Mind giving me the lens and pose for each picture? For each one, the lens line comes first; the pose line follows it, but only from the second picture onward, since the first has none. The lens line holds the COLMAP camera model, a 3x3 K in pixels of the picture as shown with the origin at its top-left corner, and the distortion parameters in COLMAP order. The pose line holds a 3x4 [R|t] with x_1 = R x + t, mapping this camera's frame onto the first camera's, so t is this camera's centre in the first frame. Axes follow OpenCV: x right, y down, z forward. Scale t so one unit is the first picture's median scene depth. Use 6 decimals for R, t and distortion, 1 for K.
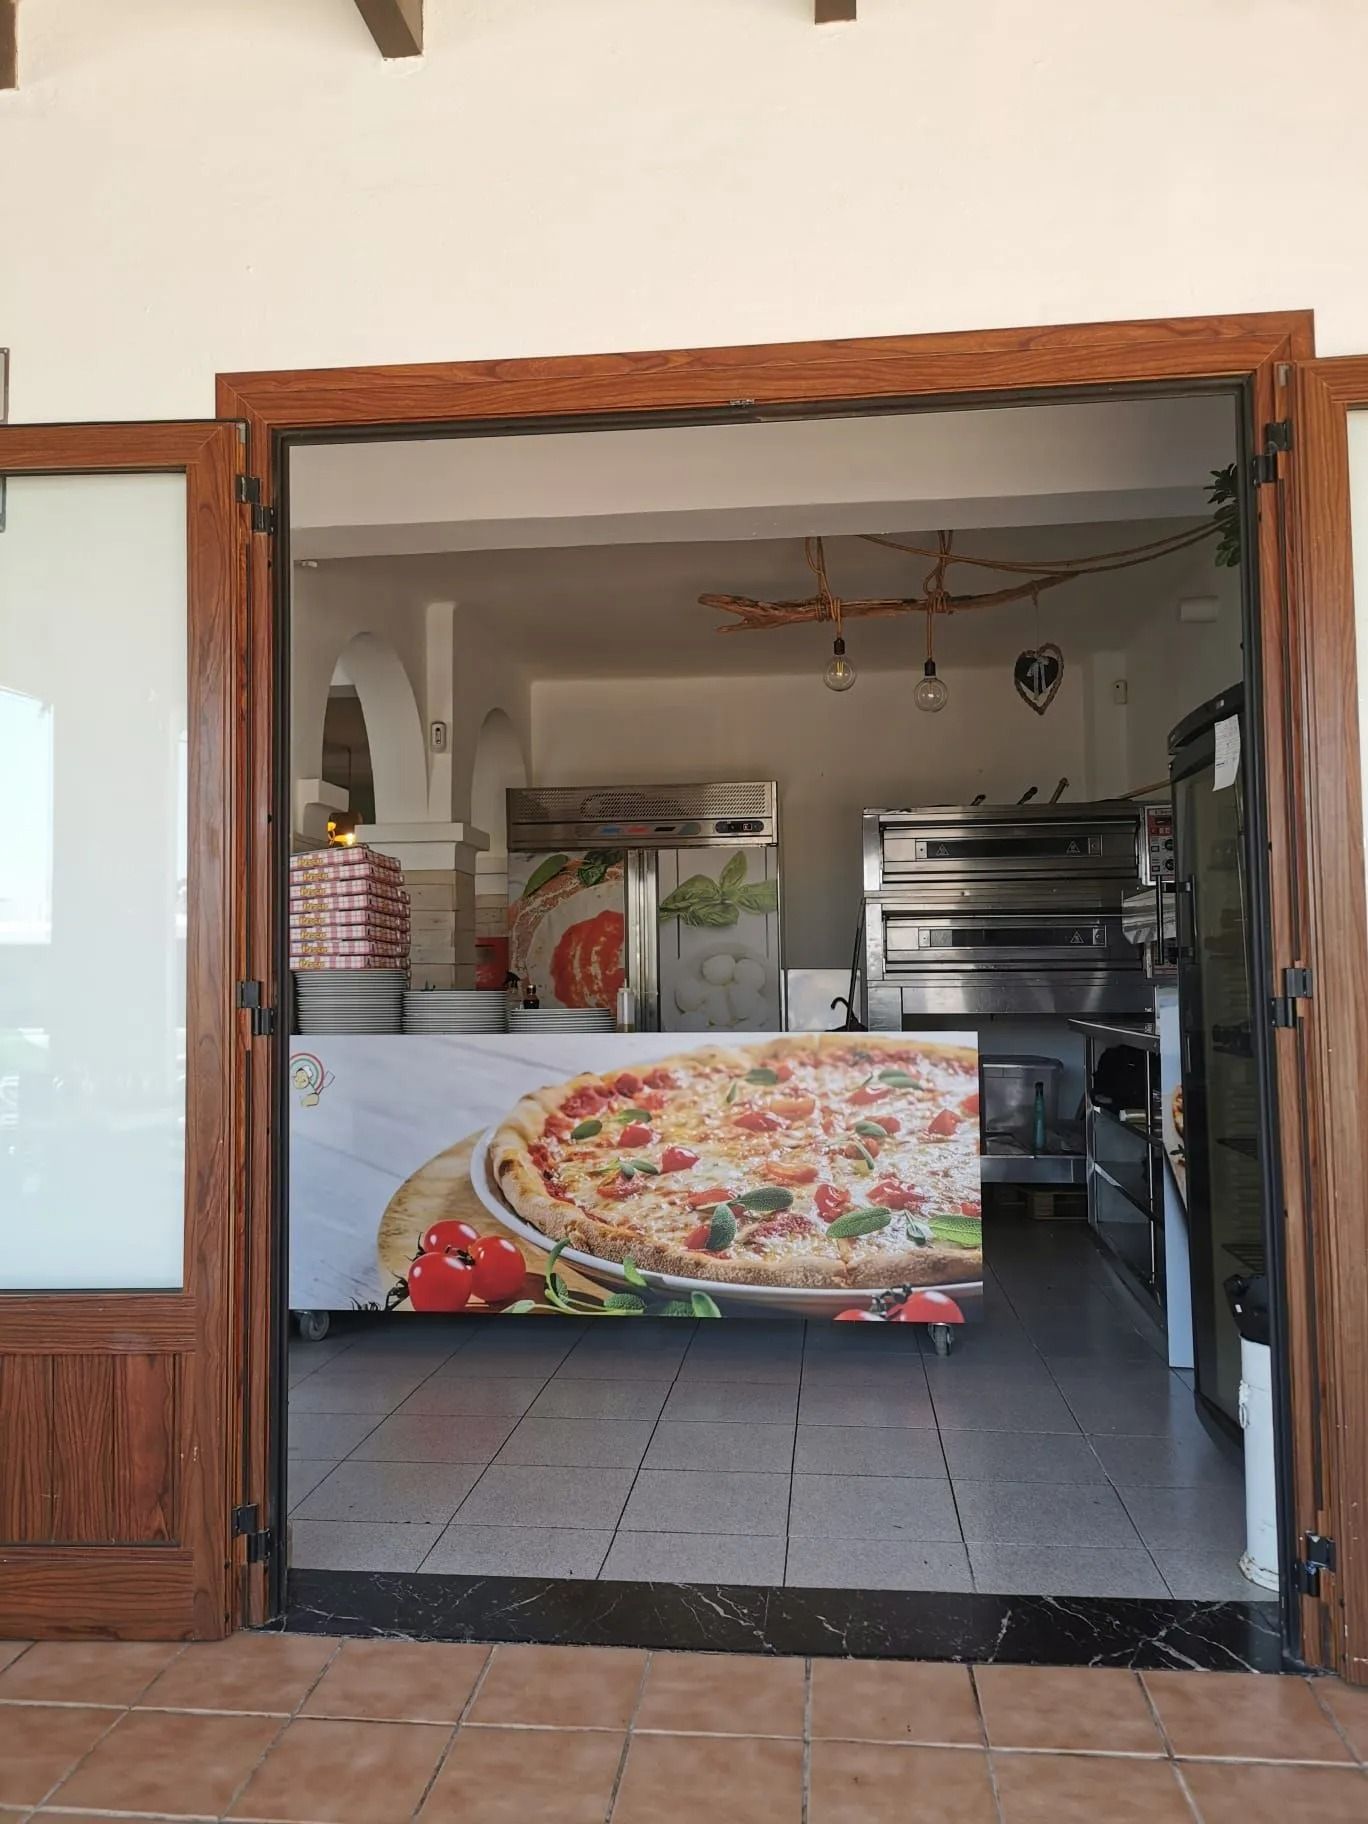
lens RADIAL K [[1407.7, 0, 684.0], [0, 1407.7, 912.0], [0, 0, 1]] dist [0.071358, -0.081502]
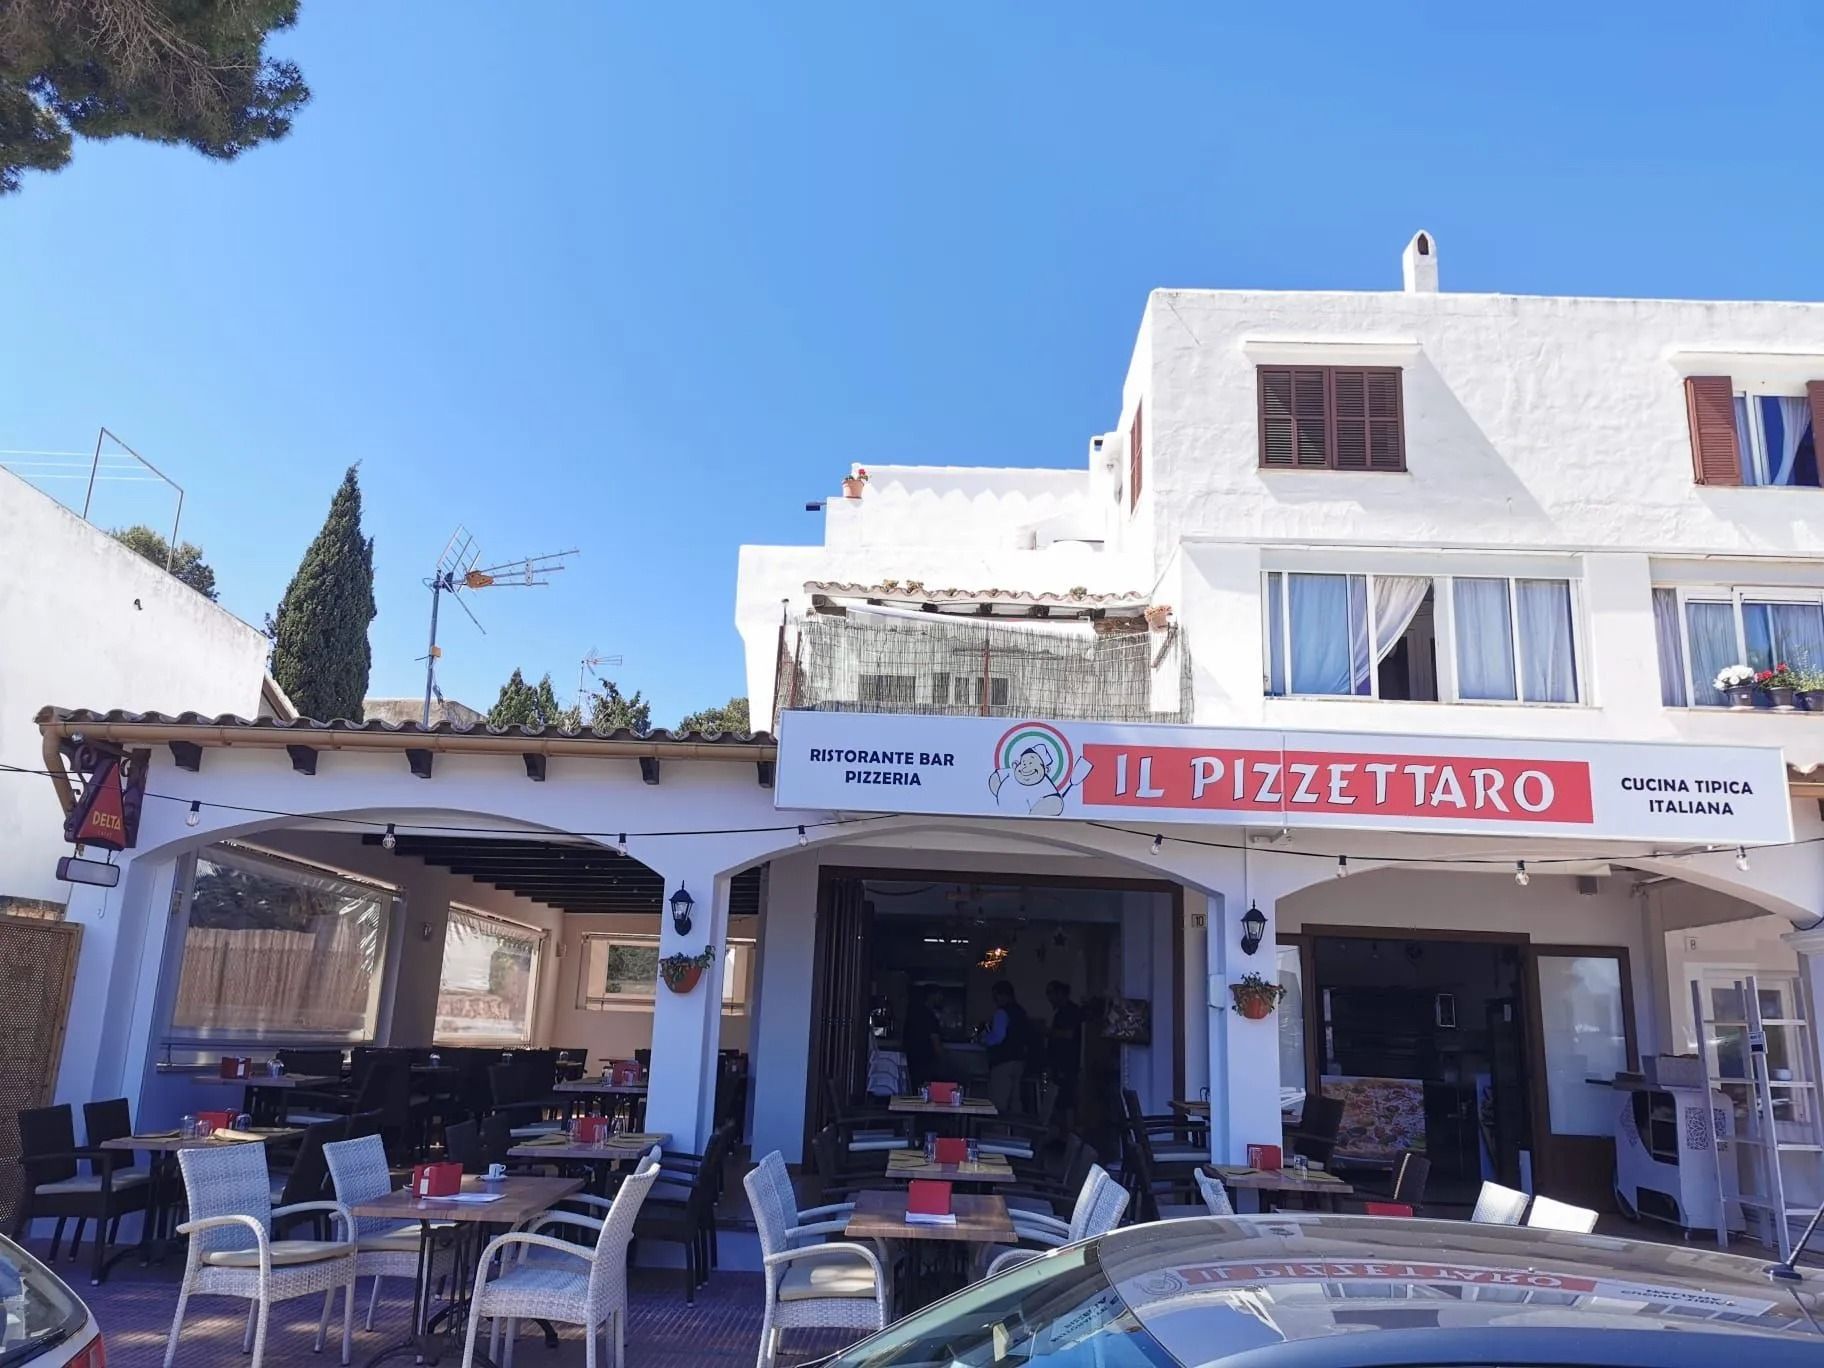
lens RADIAL K [[1407.7, 0, 912.0], [0, 1407.7, 684.0], [0, 0, 1]] dist [0.071358, -0.081502]
pose [[0.994854, 0.069853, 0.073394, -1.264401], [-0.054032, 0.978526, -0.198913, -0.092940], [-0.085712, 0.193924, 0.977265, -2.285835]]
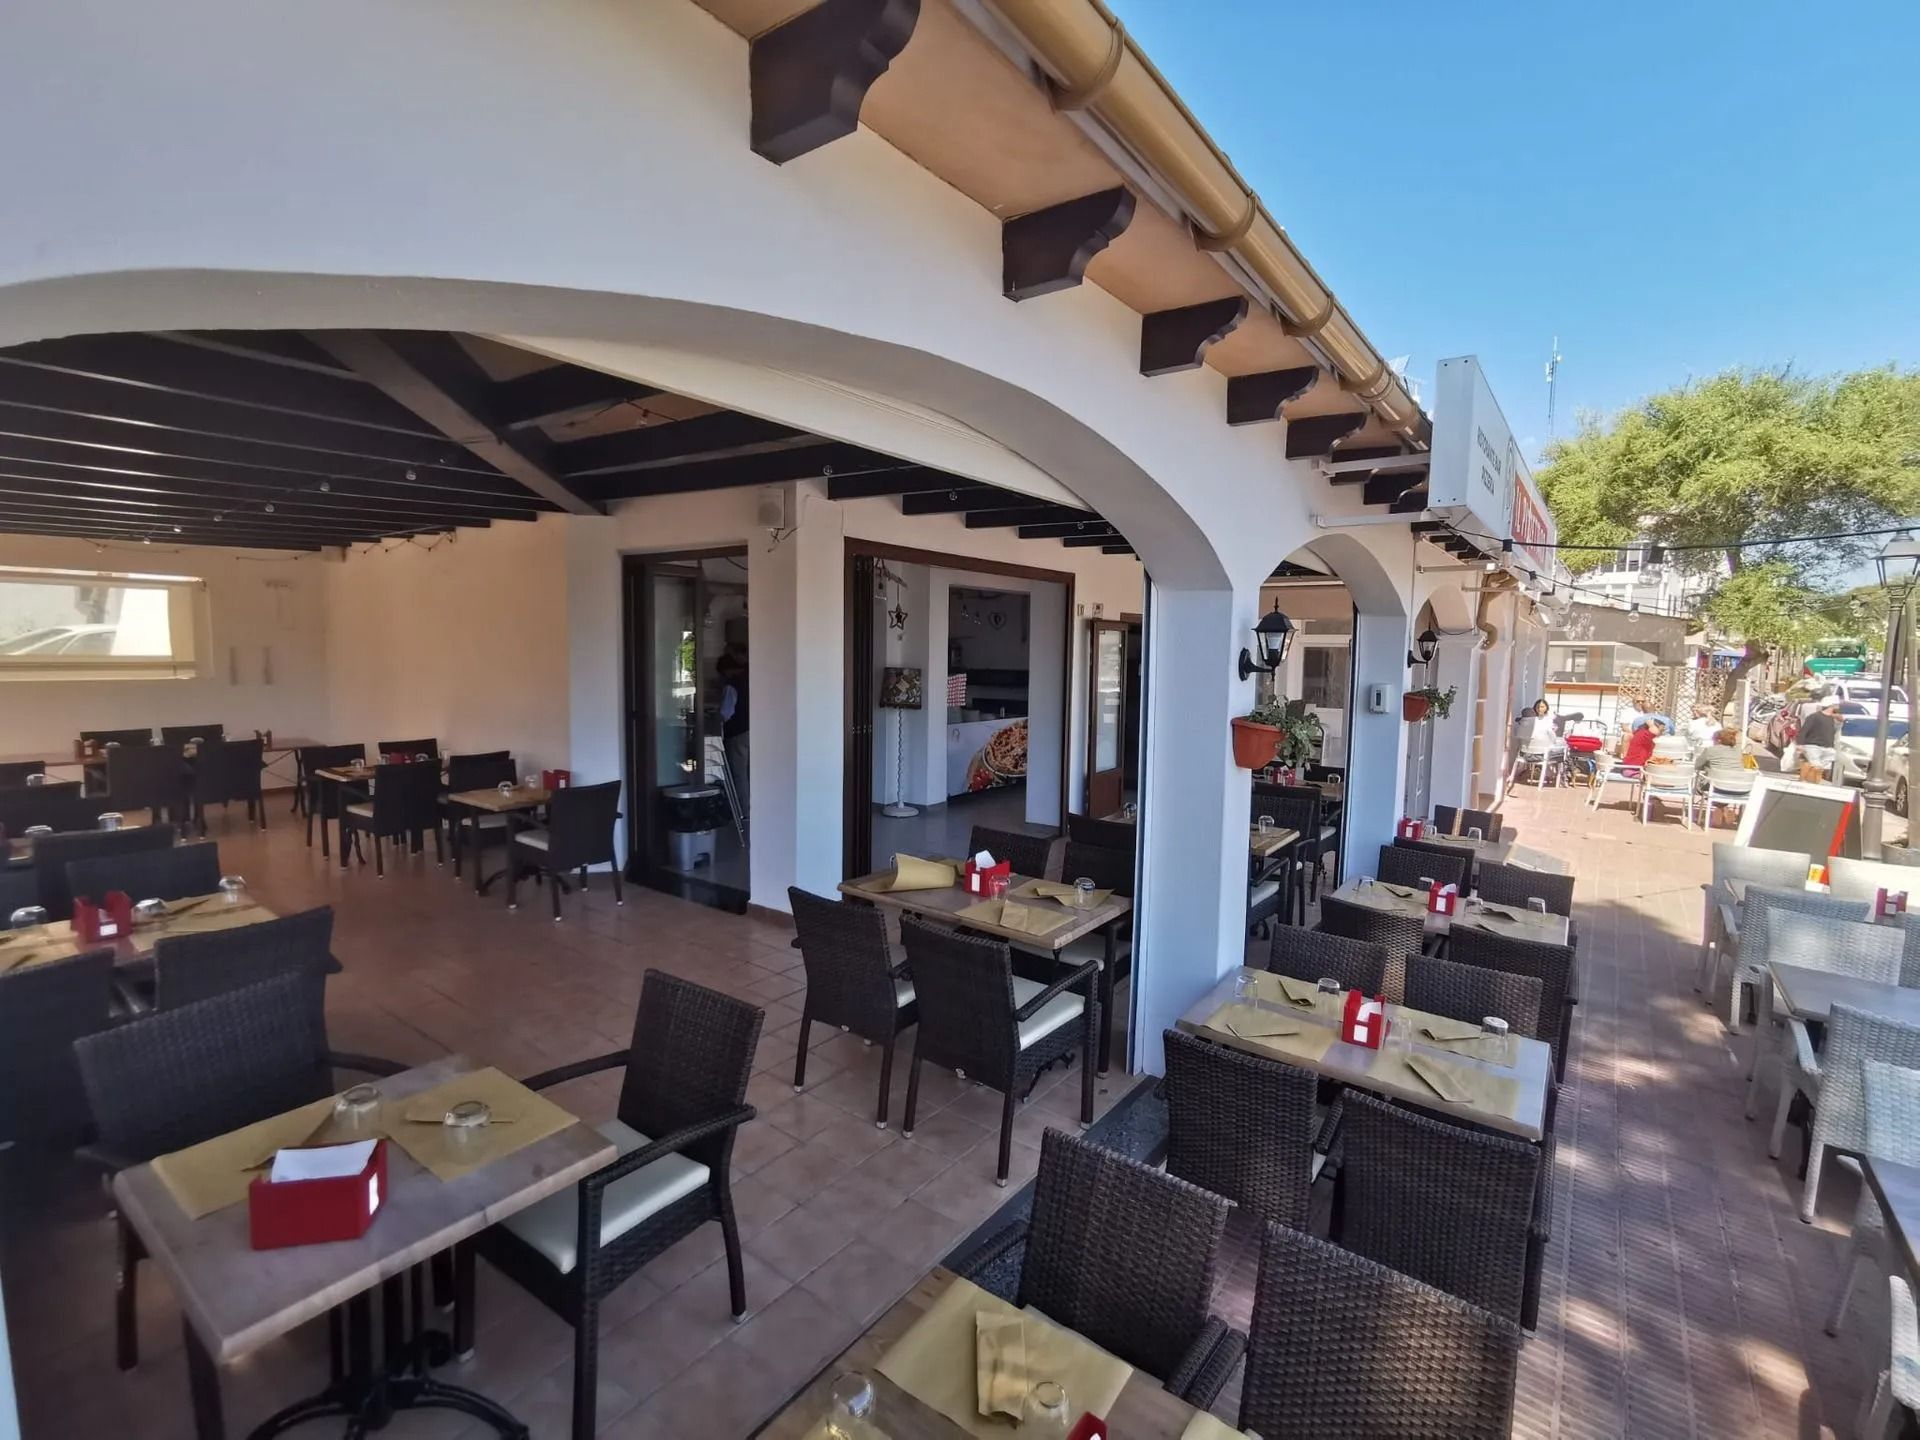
lens RADIAL K [[842.4, 0, 960.0], [0, 842.4, 720.0], [0, 0, 1]] dist [0.000451, 0.000006]
pose [[0.510209, -0.057776, 0.858108, -2.262845], [-0.063967, 0.992428, 0.104853, -0.163872], [-0.857668, -0.108388, 0.502650, -0.129539]]
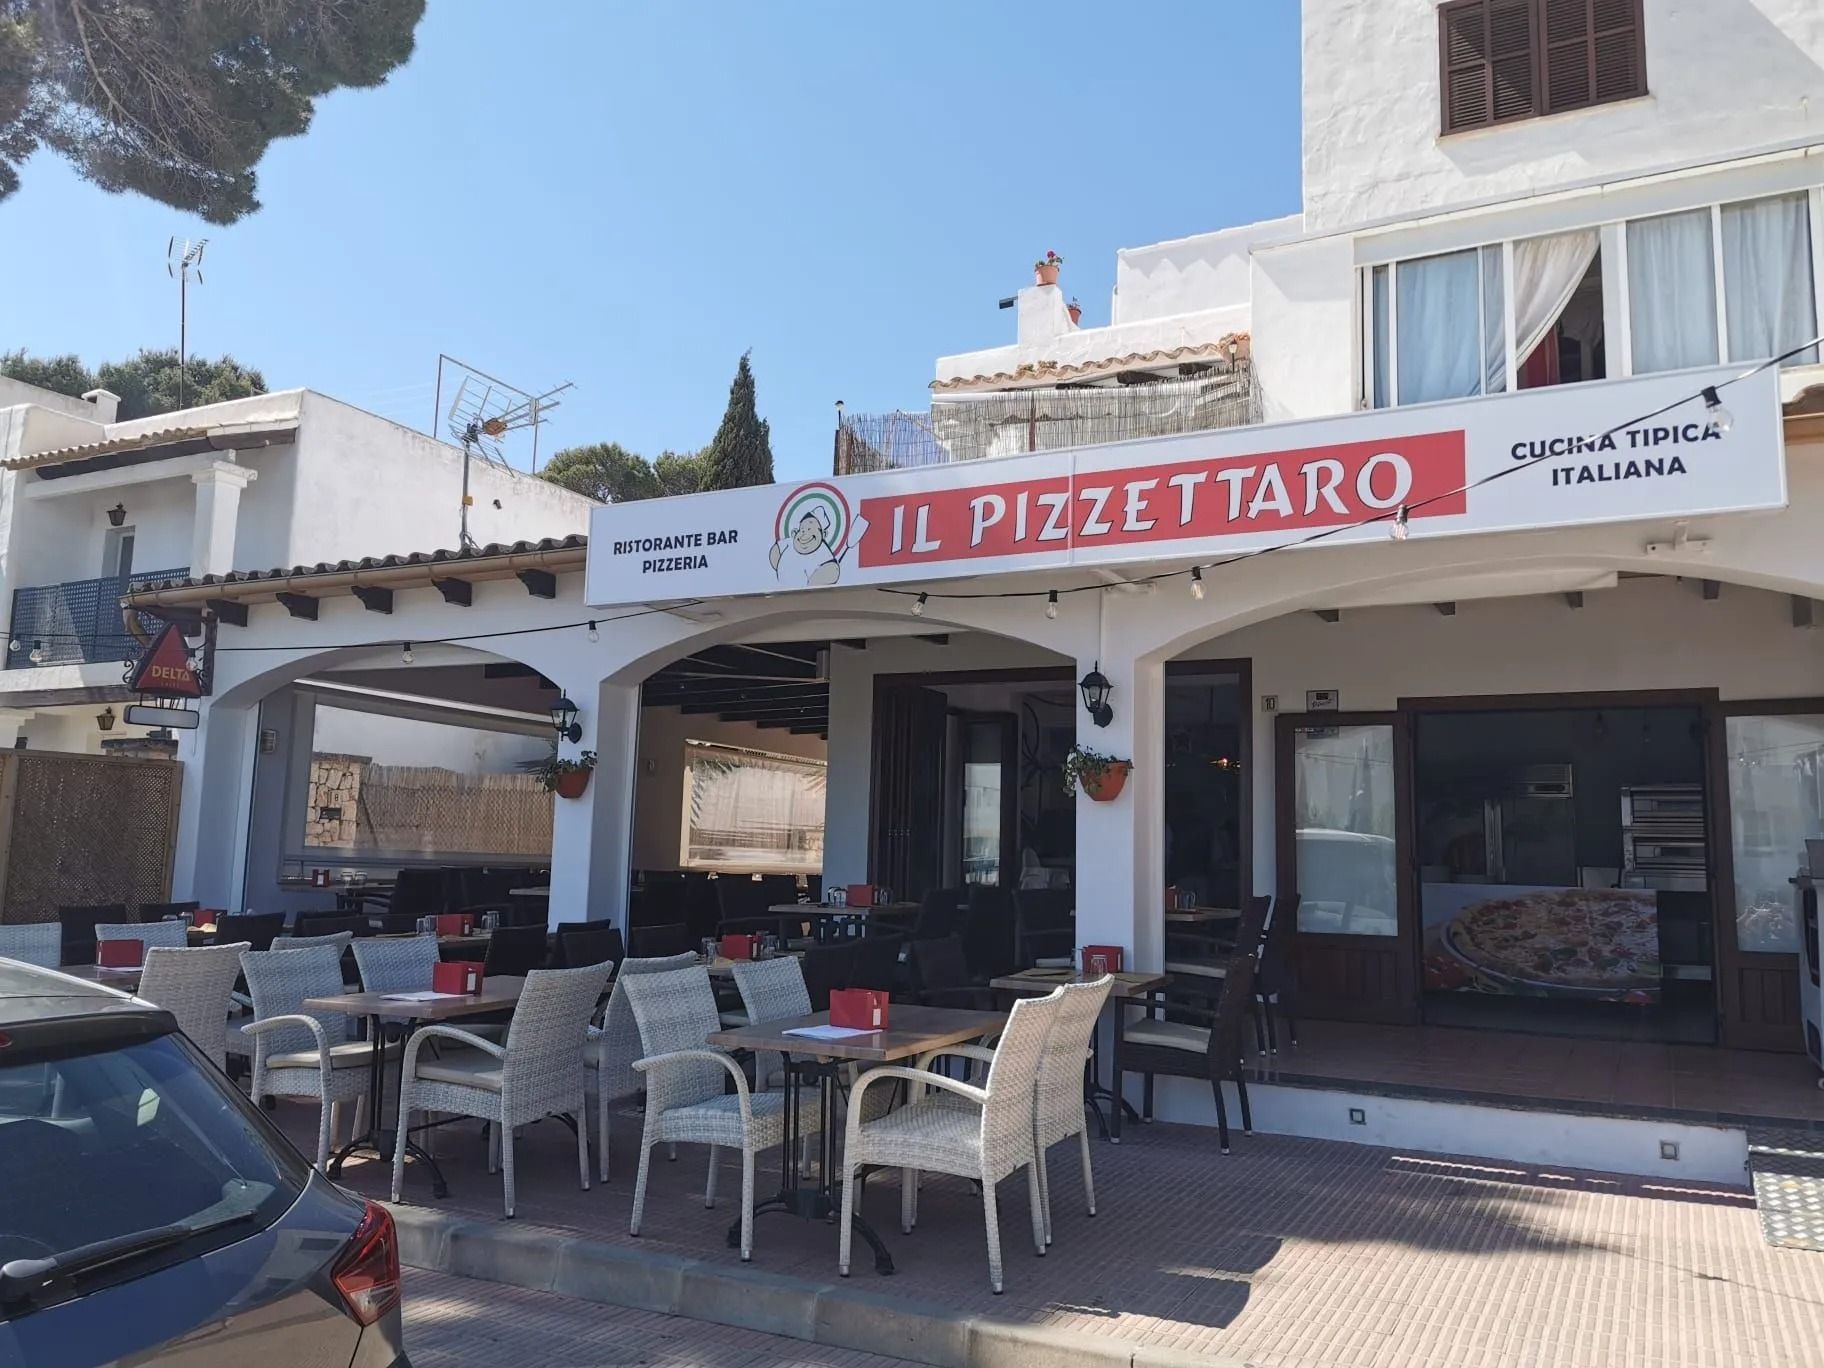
lens RADIAL K [[1407.7, 0, 912.0], [0, 1407.7, 684.0], [0, 0, 1]] dist [0.071358, -0.081502]
pose [[0.929053, -0.013831, -0.369687, -0.082740], [-0.018667, 0.996275, -0.084185, -0.042420], [0.369474, 0.085113, 0.925335, -1.887832]]
